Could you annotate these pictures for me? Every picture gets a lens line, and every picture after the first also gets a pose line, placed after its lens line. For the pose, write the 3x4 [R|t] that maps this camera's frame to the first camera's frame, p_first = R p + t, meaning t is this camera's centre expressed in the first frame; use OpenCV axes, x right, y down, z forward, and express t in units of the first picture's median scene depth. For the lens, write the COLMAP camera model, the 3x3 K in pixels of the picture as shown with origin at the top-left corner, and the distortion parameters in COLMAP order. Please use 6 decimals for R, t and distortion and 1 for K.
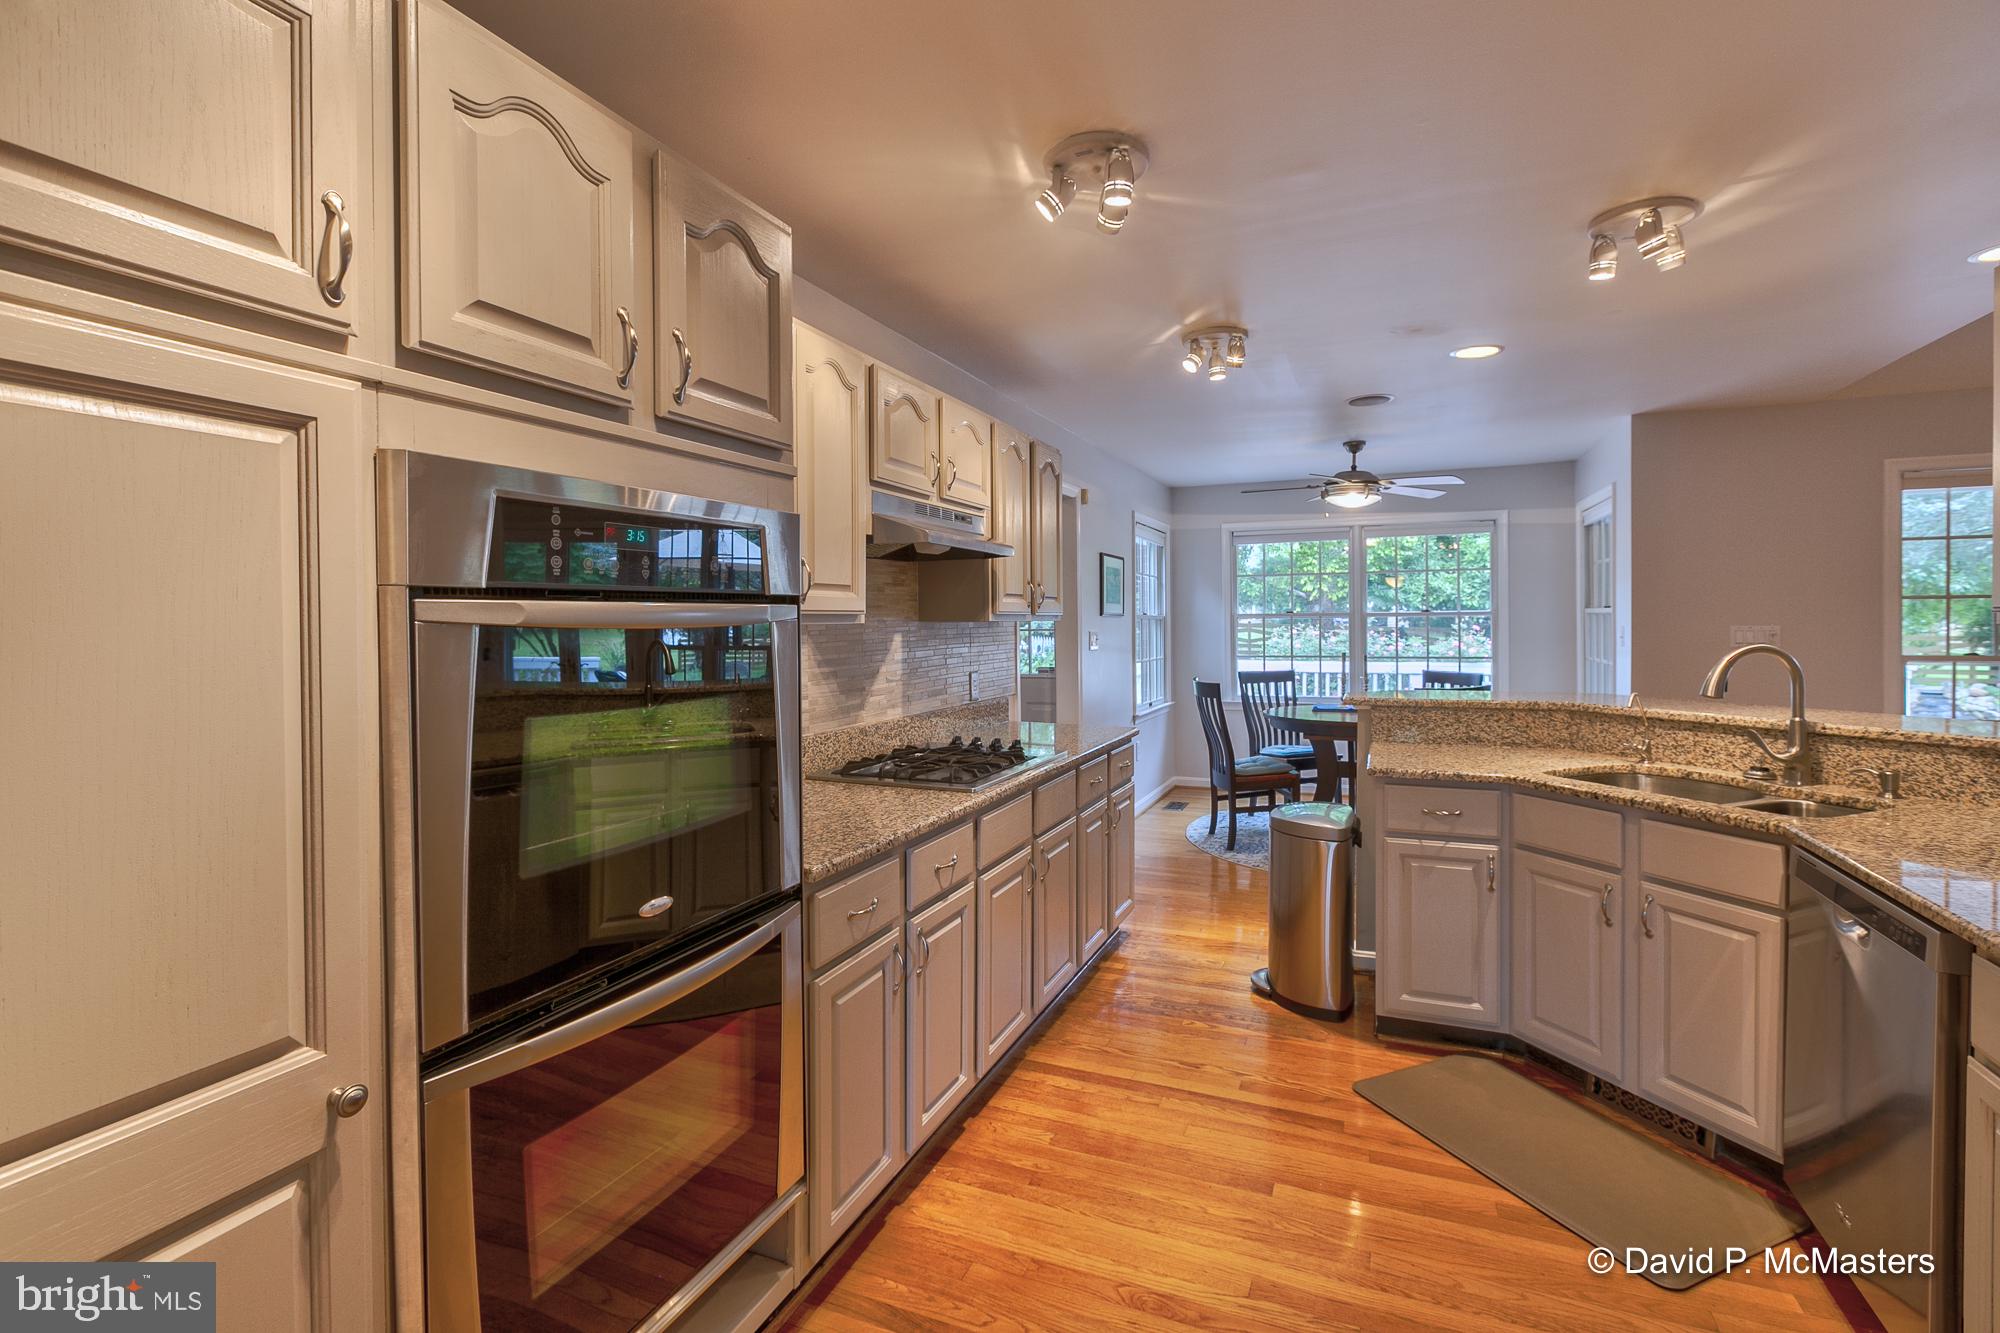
lens RADIAL K [[906.7, 0, 1003.6], [0, 906.7, 632.8], [0, 0, 1]] dist [-0.001642, 0.000115]
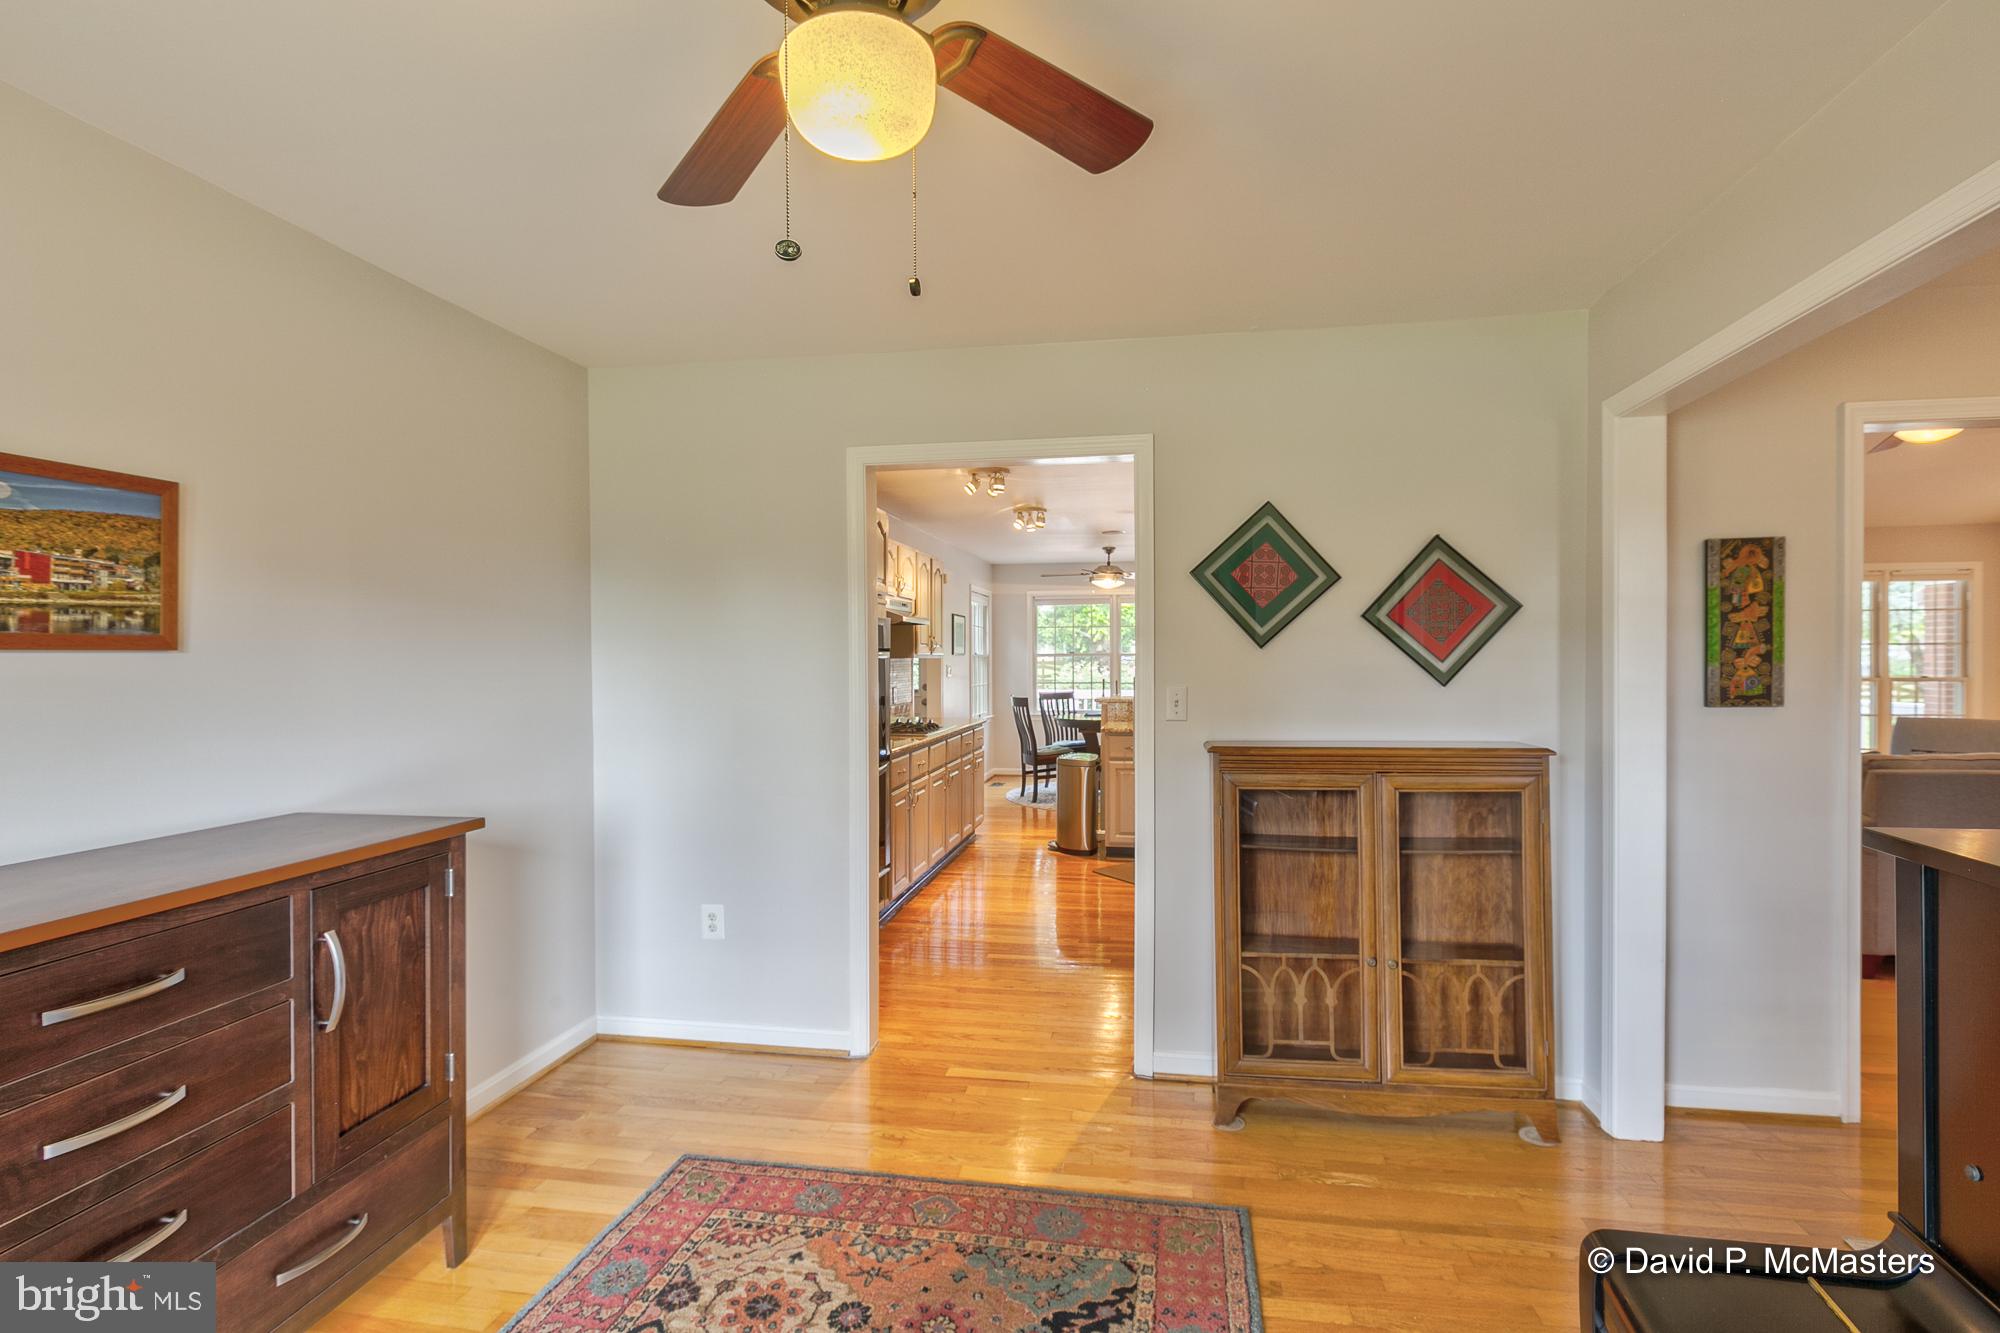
lens RADIAL K [[886.0, 0, 1010.6], [0, 886.0, 659.2], [0, 0, 1]] dist [-0.001598, -0.001277]
pose [[0.974043, 0.004335, 0.226321, -0.239547], [-0.001532, 0.999920, -0.012558, 0.013334], [-0.226357, 0.011886, 0.973972, -0.847550]]
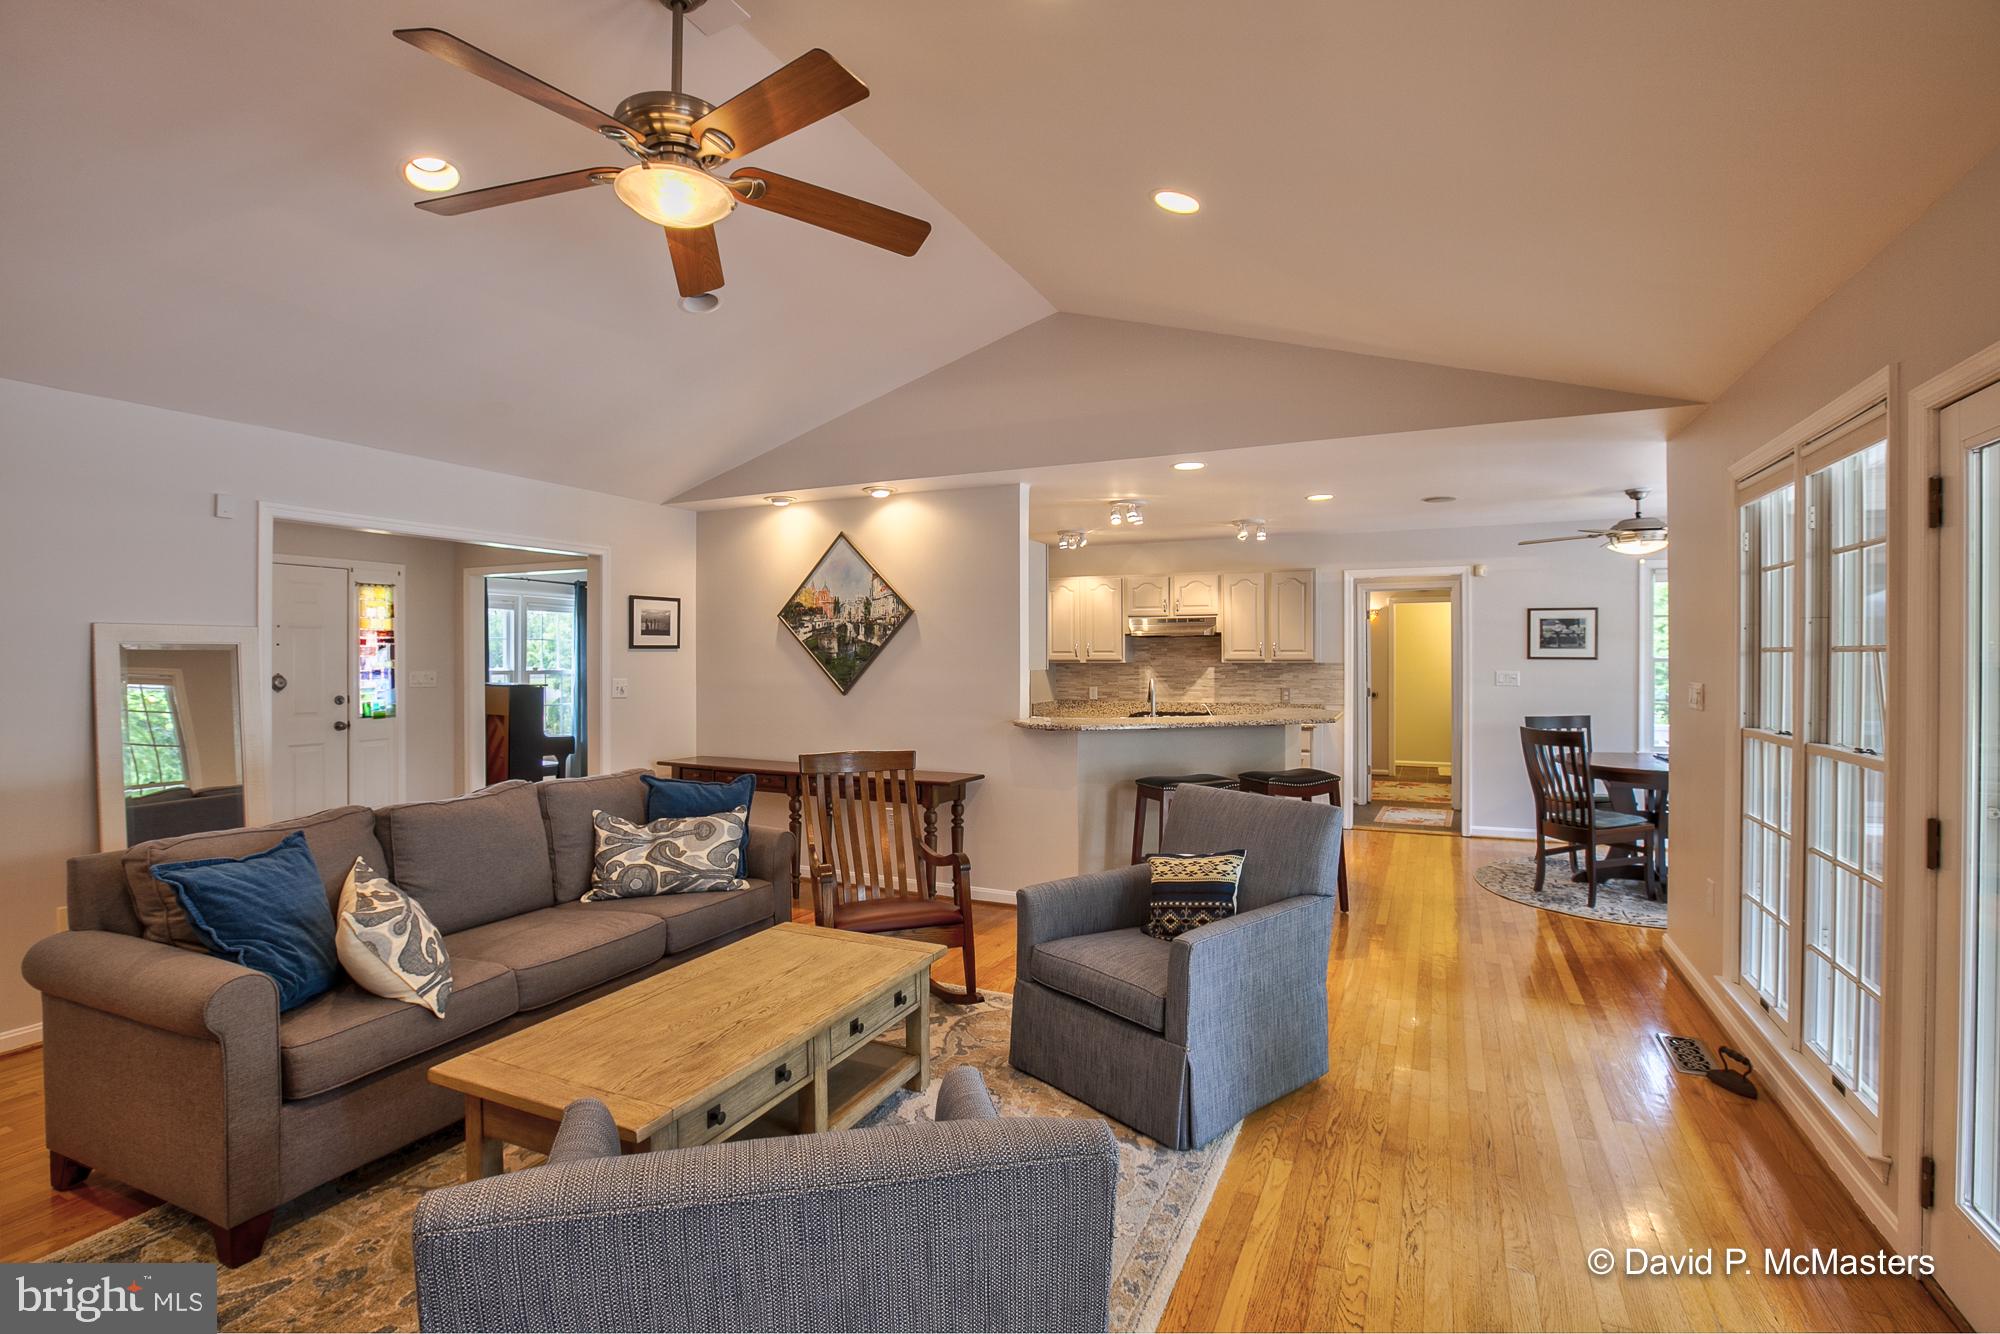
lens RADIAL K [[886.0, 0, 1010.6], [0, 886.0, 659.7], [0, 0, 1]] dist [-0.001598, -0.001277]
pose [[-0.049645, 0.010847, -0.998708, 2.364368], [-0.016497, 0.999796, 0.011679, -0.037773], [0.998631, 0.017056, -0.049456, 0.642004]]
